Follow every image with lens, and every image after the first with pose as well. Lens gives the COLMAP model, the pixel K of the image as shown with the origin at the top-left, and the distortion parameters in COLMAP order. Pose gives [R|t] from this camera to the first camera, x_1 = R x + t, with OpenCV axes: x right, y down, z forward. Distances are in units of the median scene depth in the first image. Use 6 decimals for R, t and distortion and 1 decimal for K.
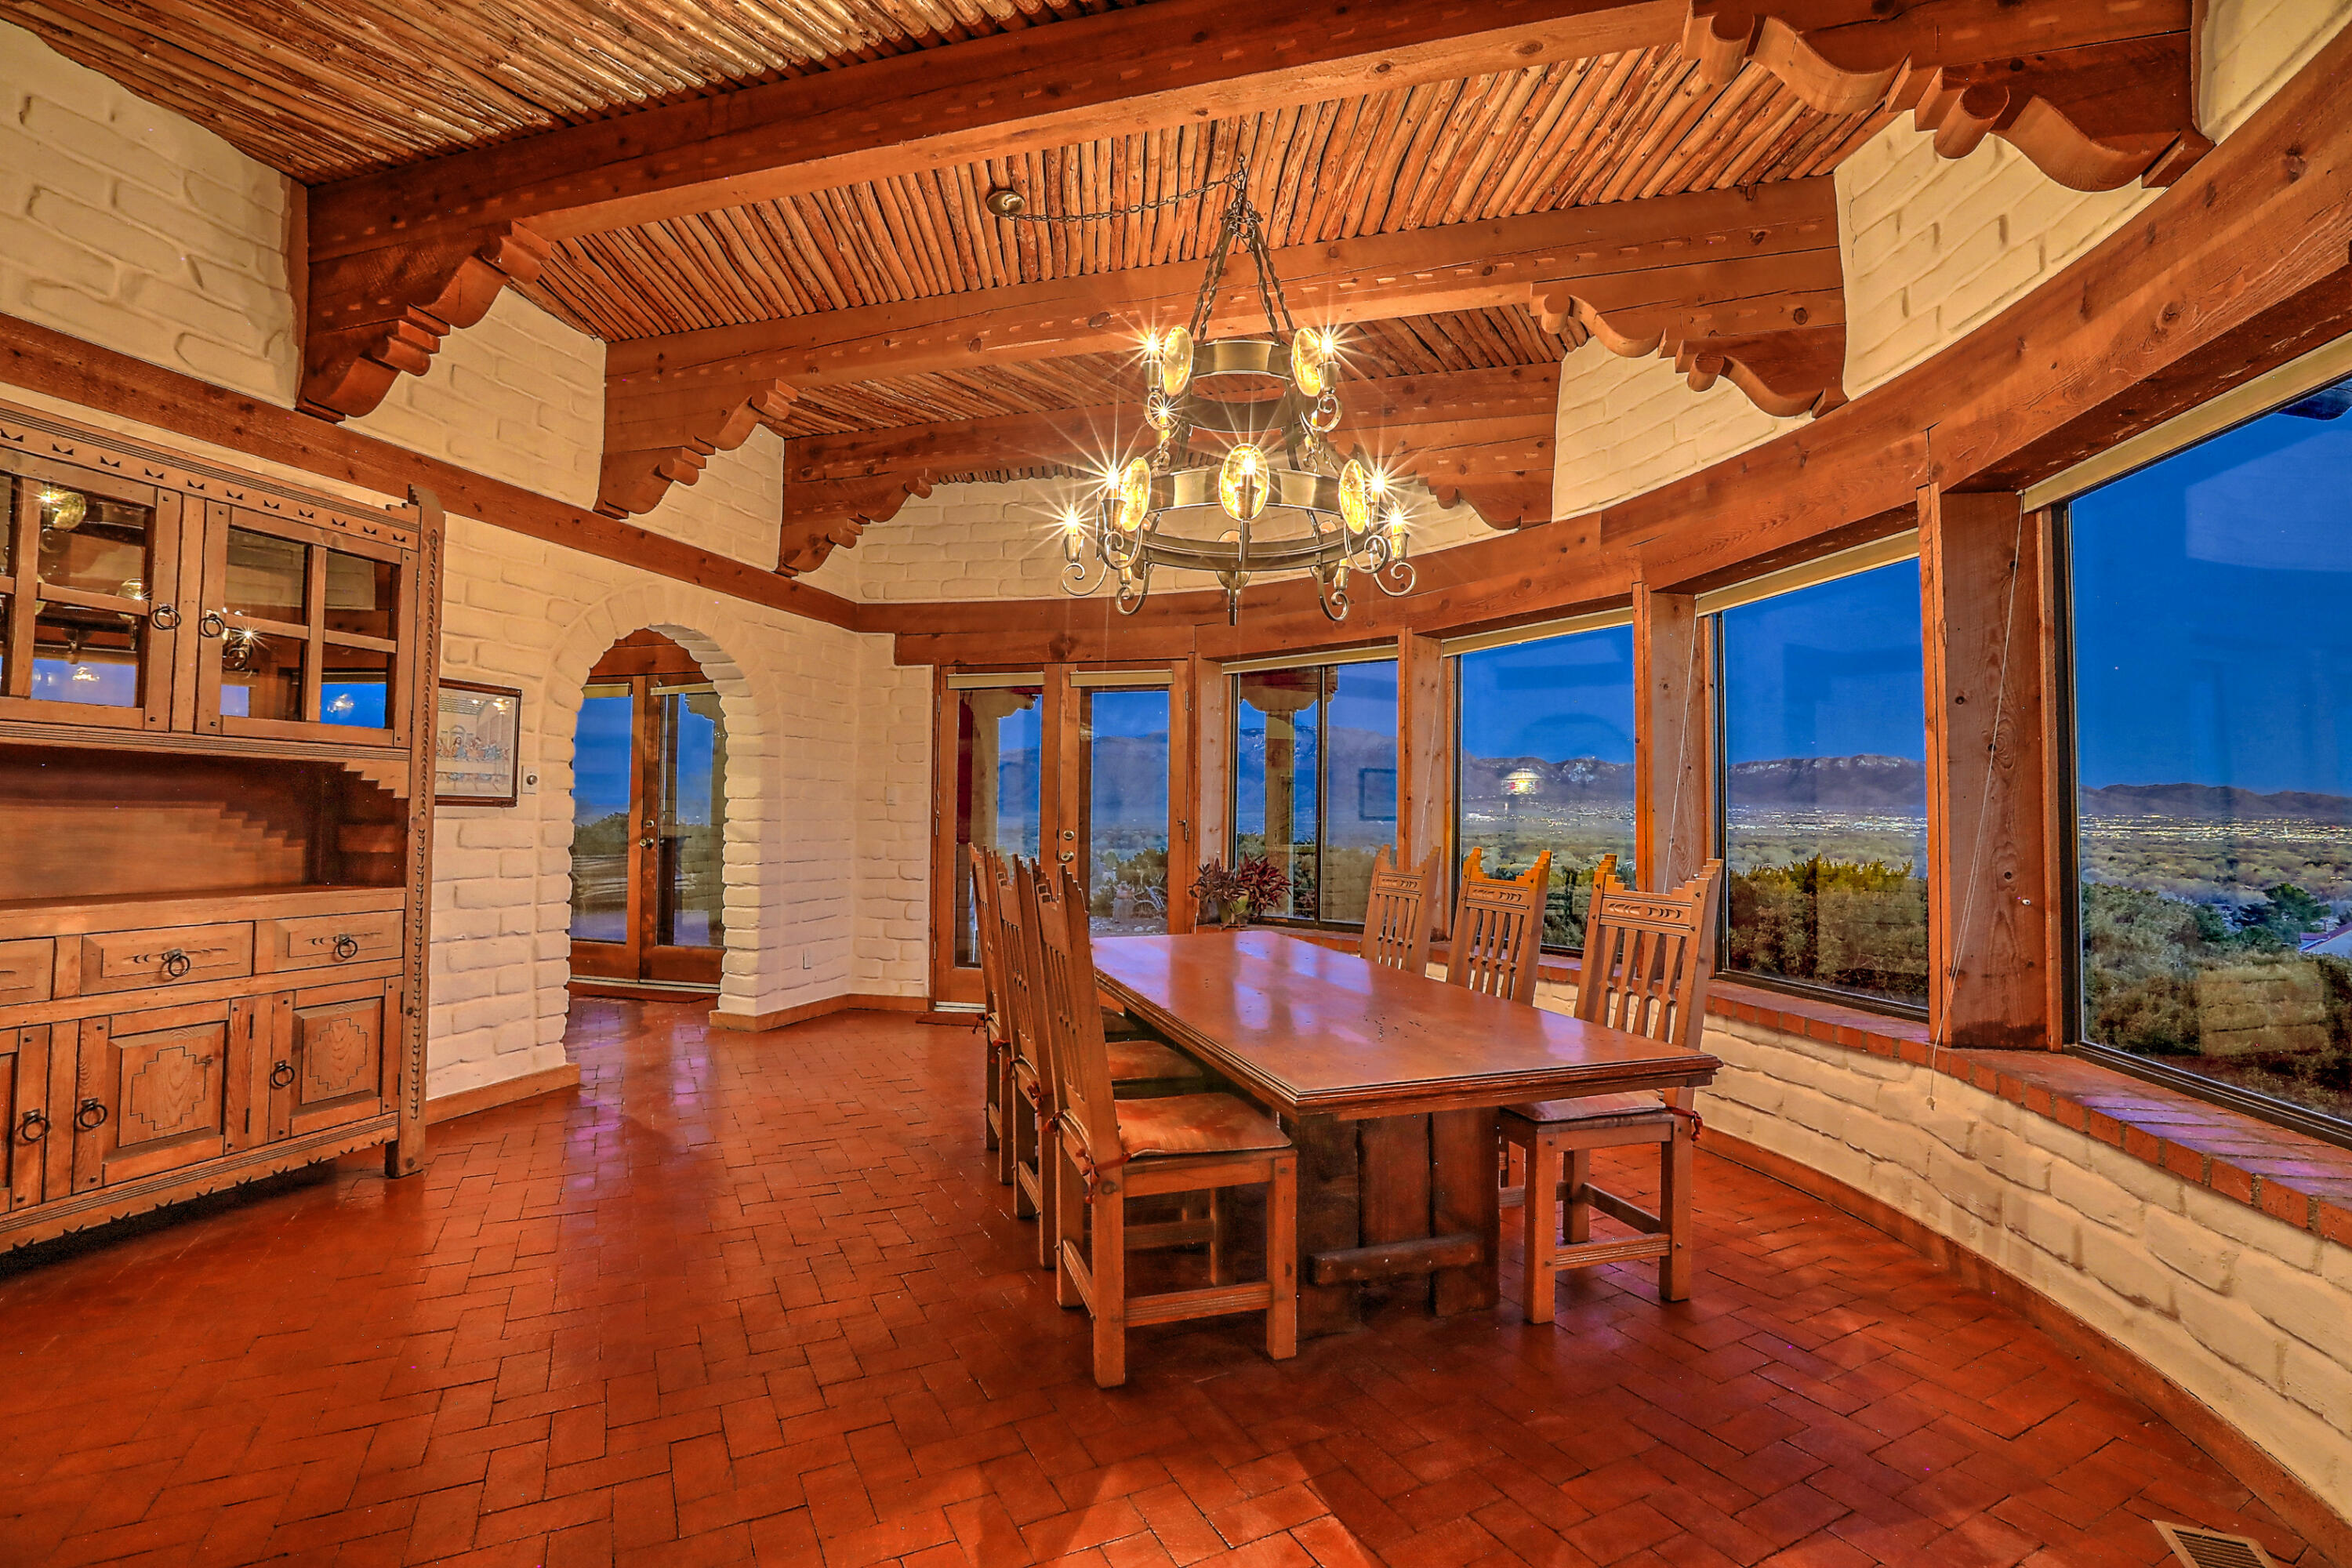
lens RADIAL K [[1071.3, 0, 1176.8], [0, 1071.3, 778.9], [0, 0, 1]] dist [-0.045794, 0.015485]
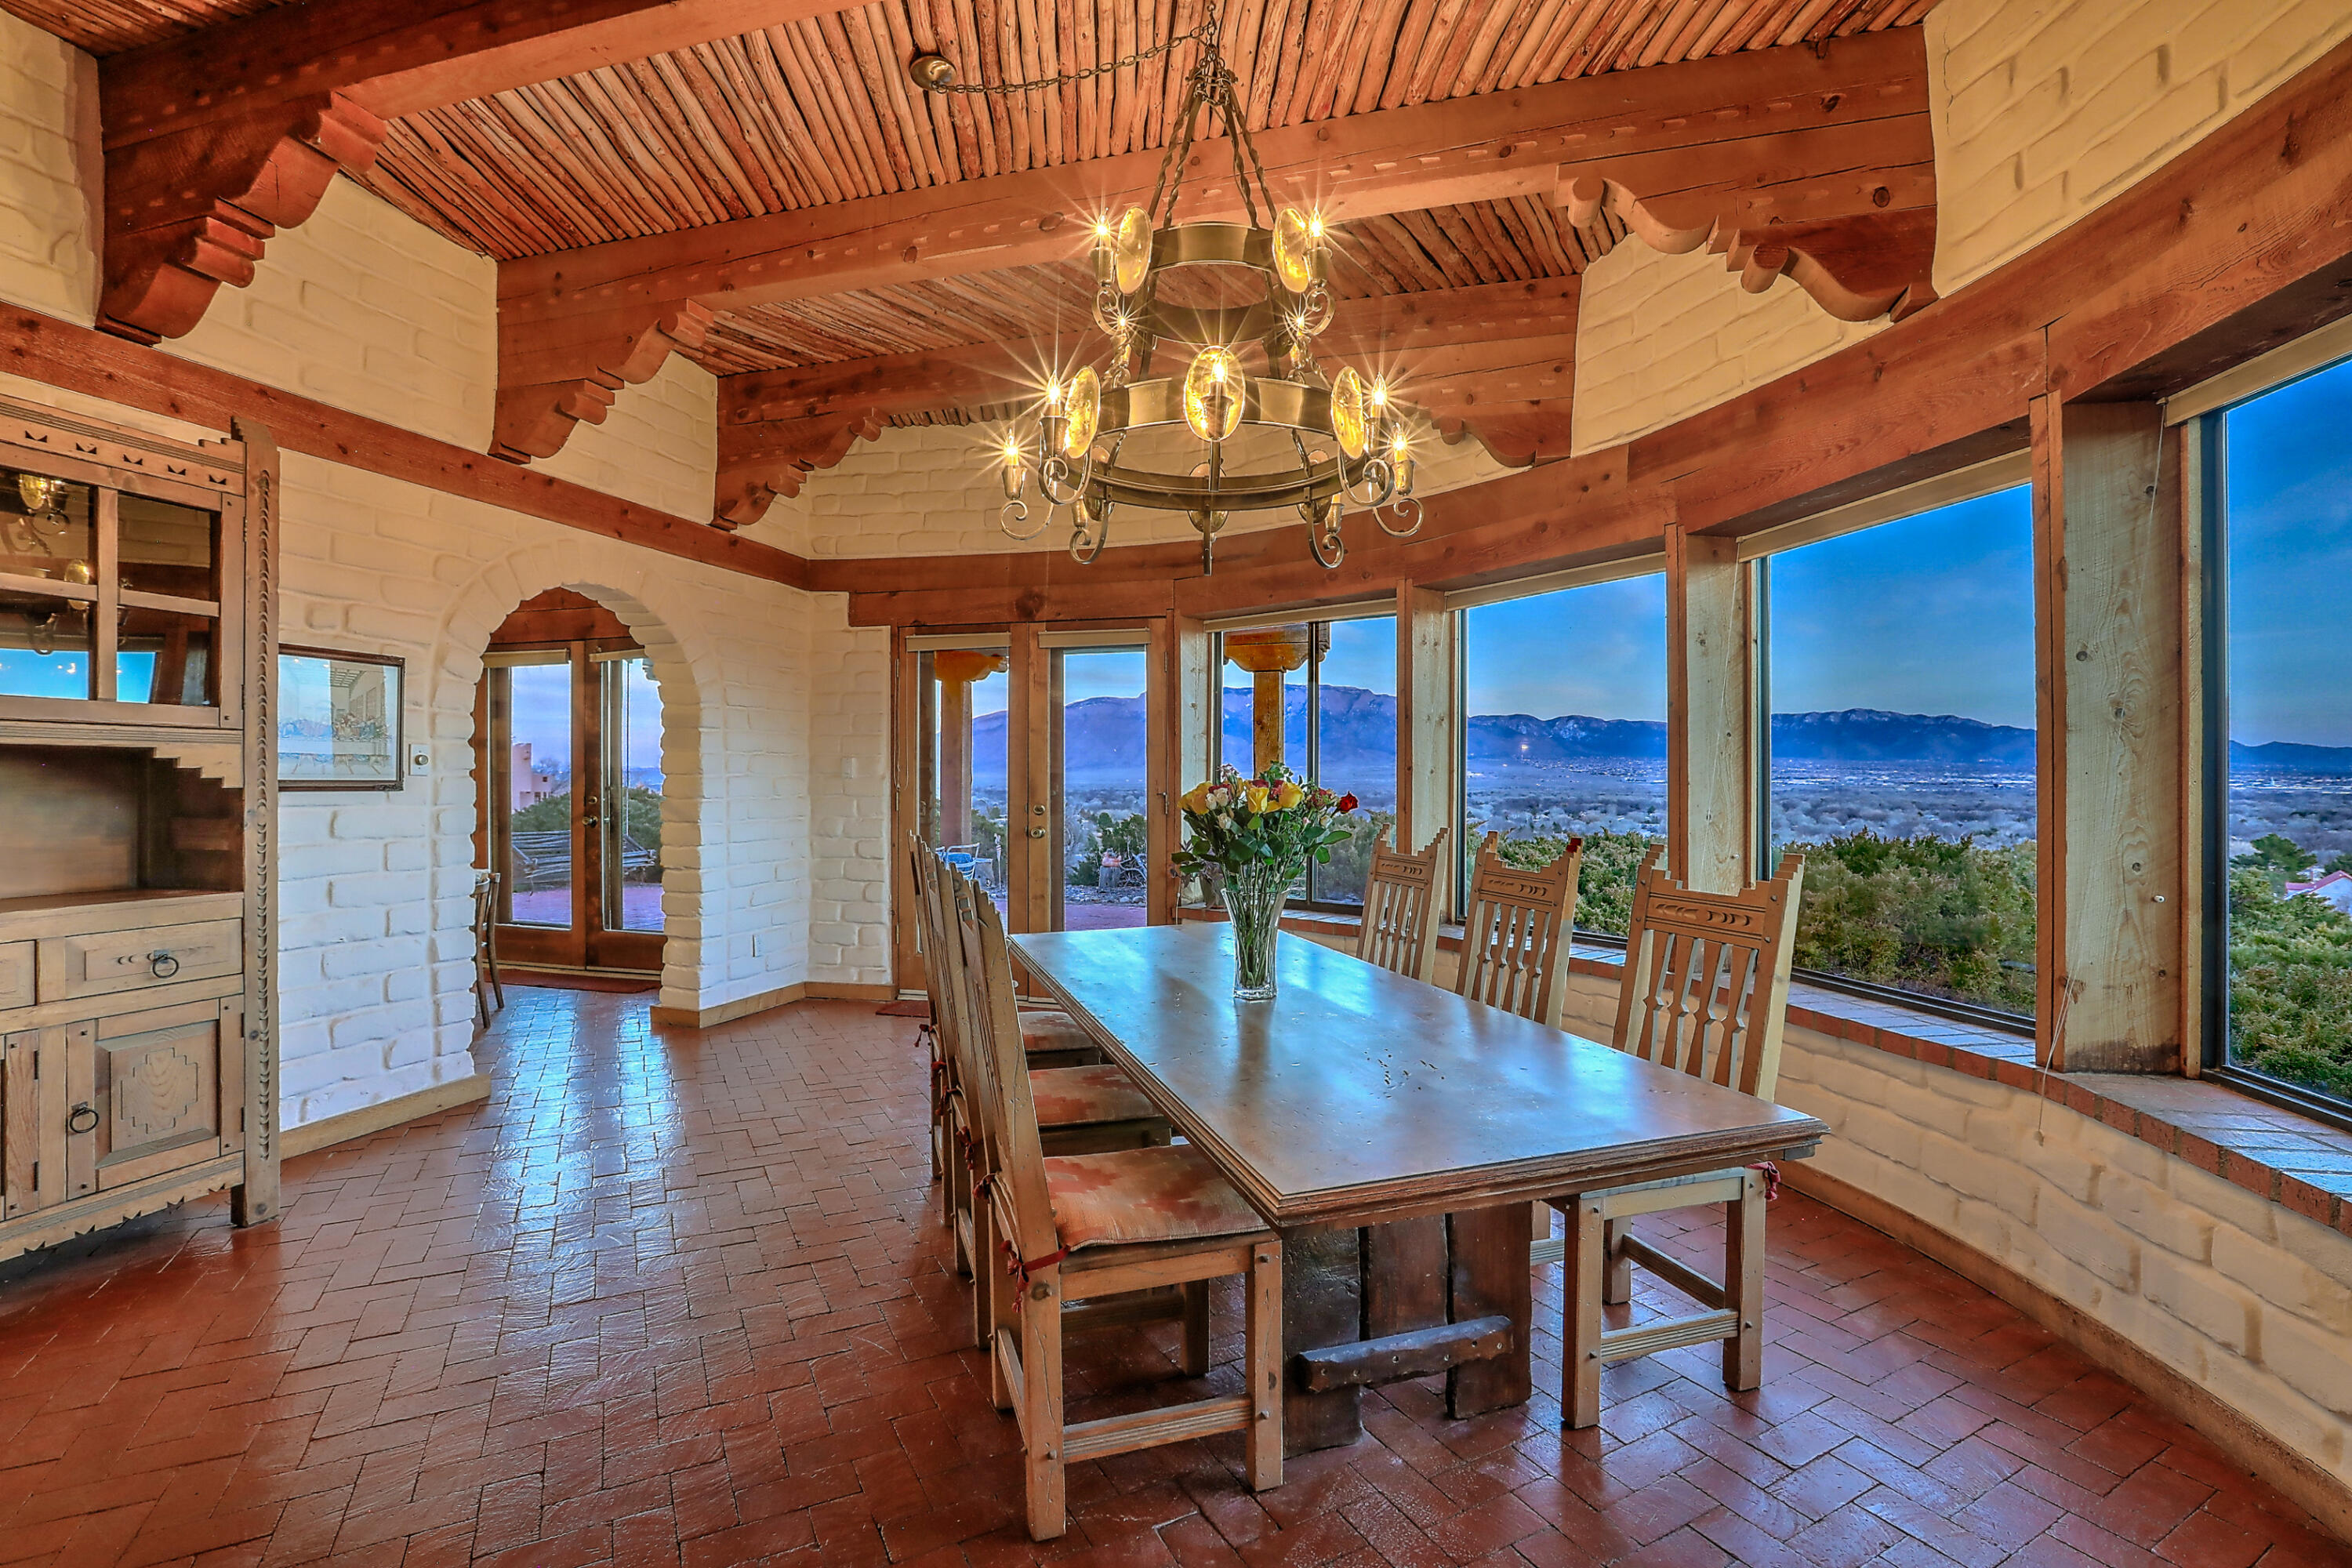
lens RADIAL K [[1071.3, 0, 1172.2], [0, 1071.3, 776.7], [0, 0, 1]] dist [-0.045794, 0.015485]
pose [[0.999953, -0.009393, 0.002249, 0.021677], [0.009309, 0.999349, 0.034847, -0.012864], [-0.002574, -0.034824, 0.999390, 0.149314]]
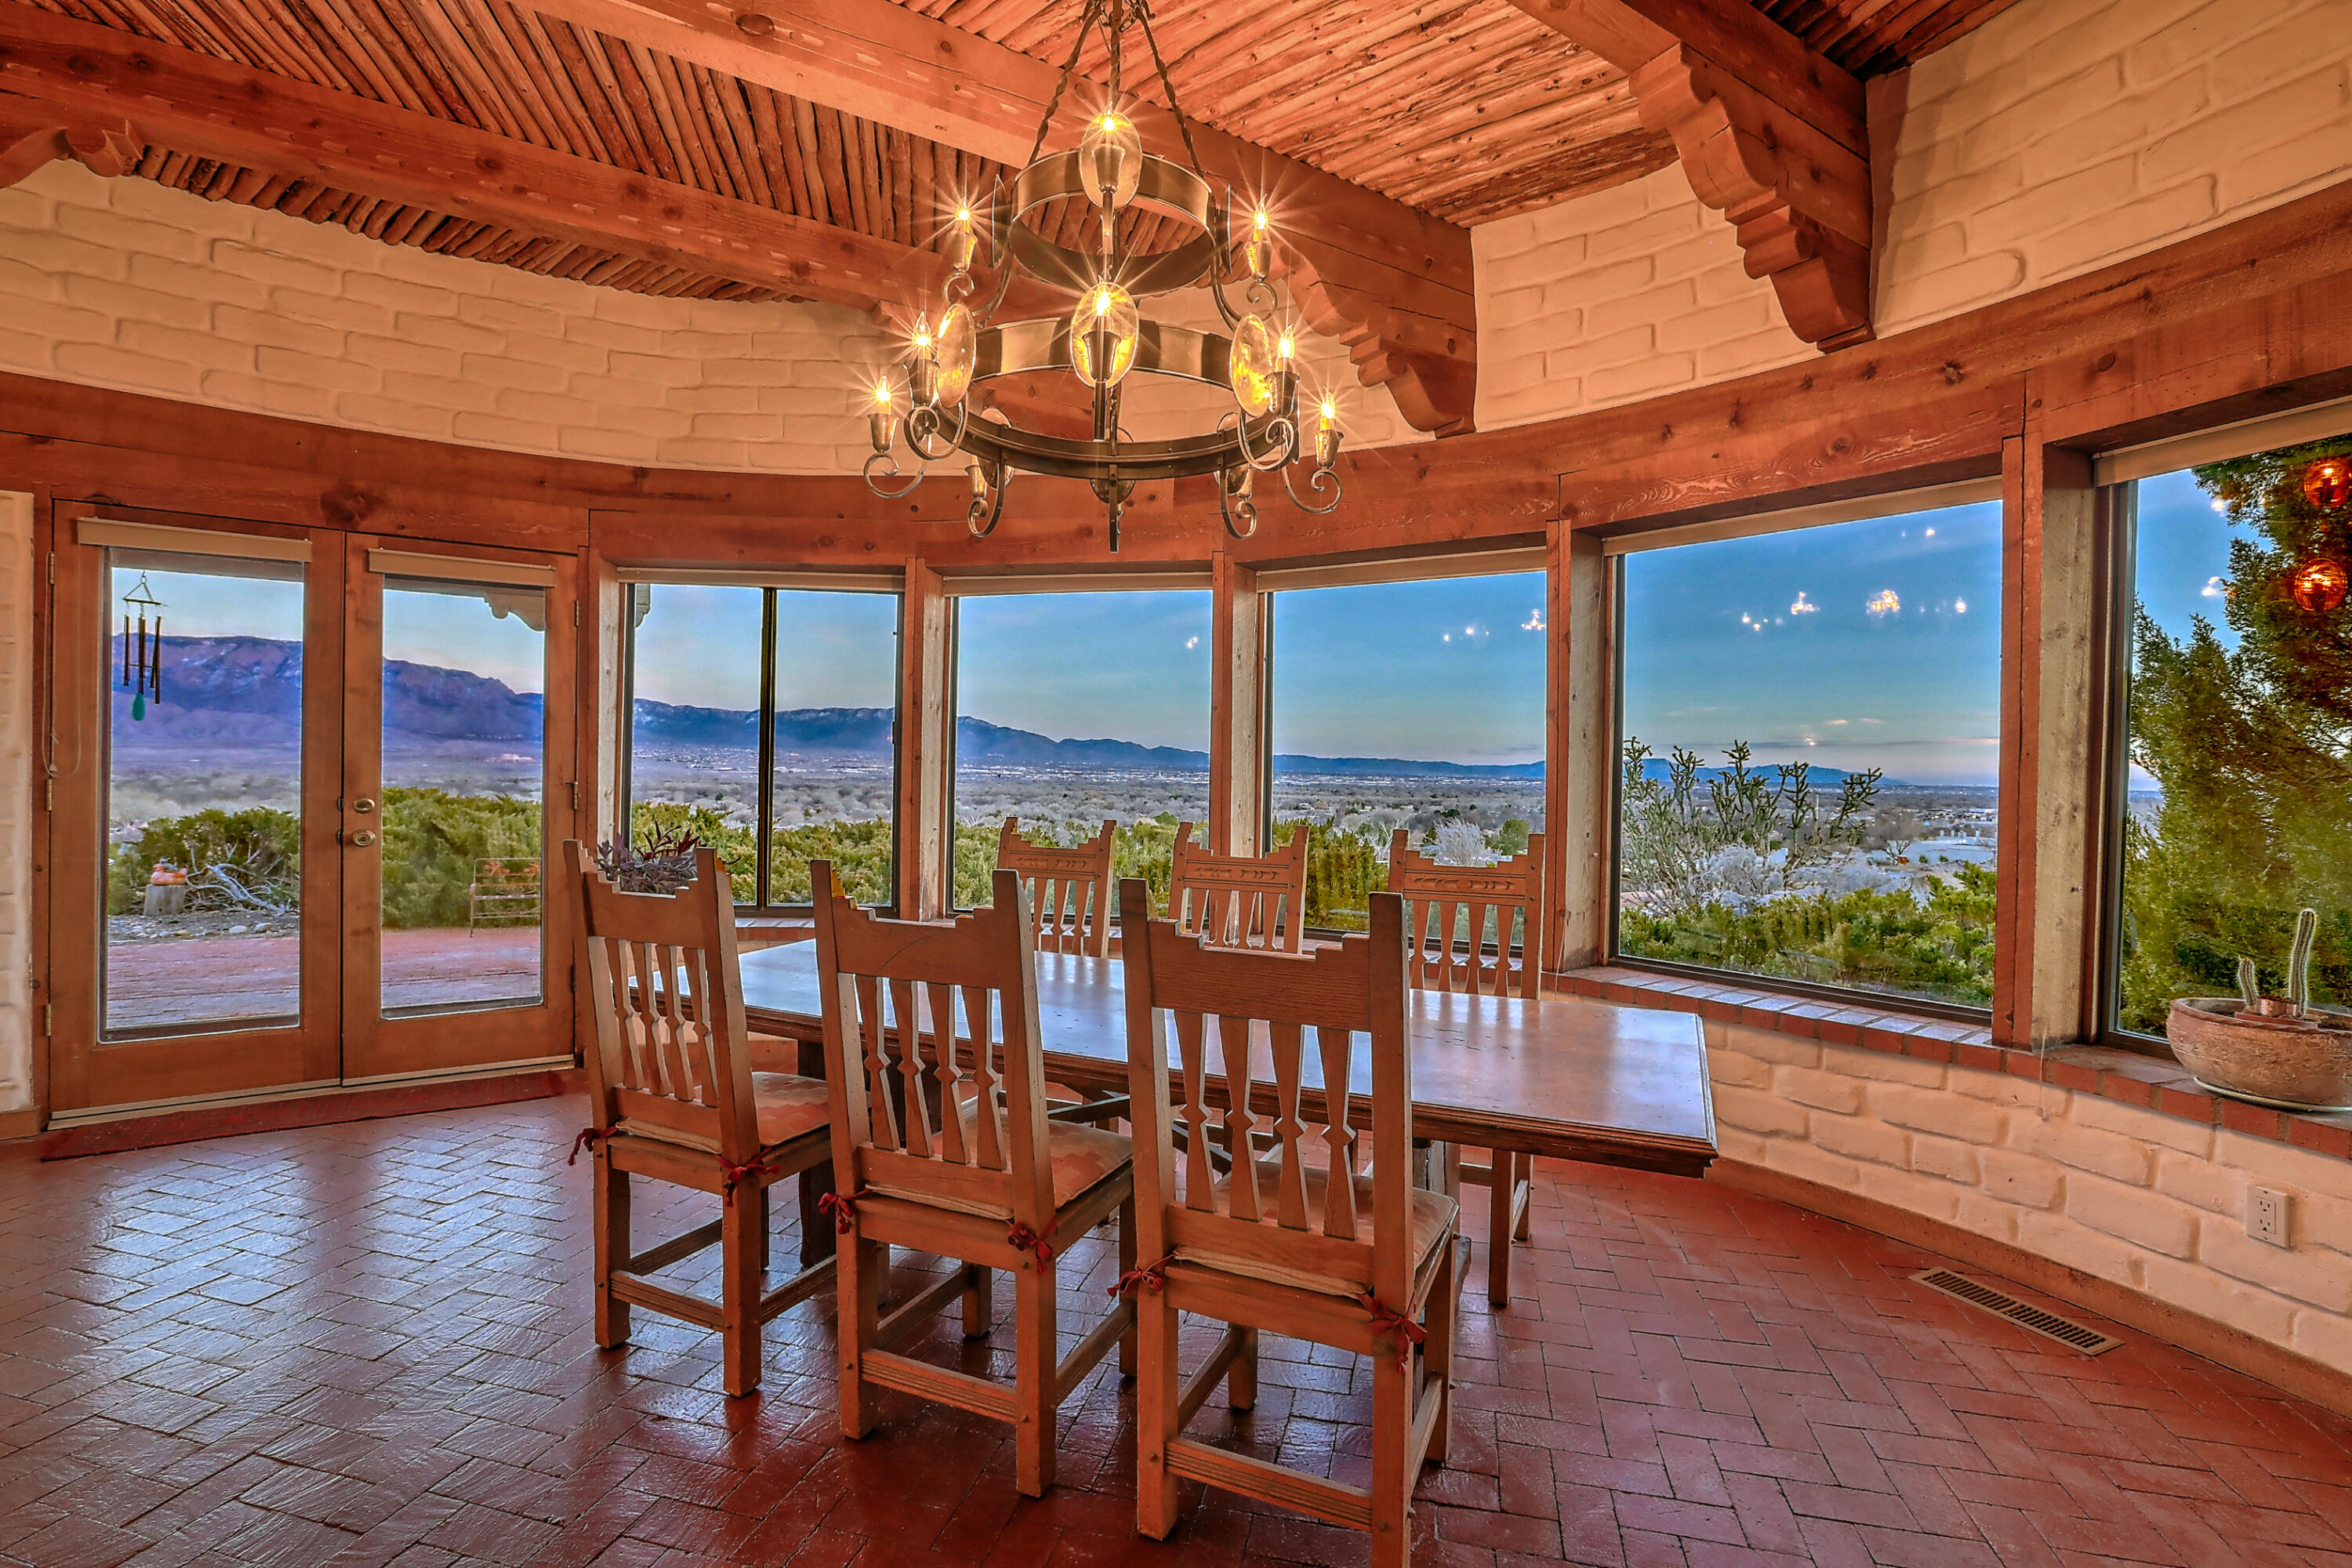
lens RADIAL K [[1071.3, 0, 1189.0], [0, 1071.3, 777.5], [0, 0, 1]] dist [-0.045794, 0.015485]
pose [[0.667900, -0.003663, 0.744242, -0.437646], [-0.035178, 0.998715, 0.036485, -0.007623], [-0.743419, -0.050550, 0.666913, 0.413229]]
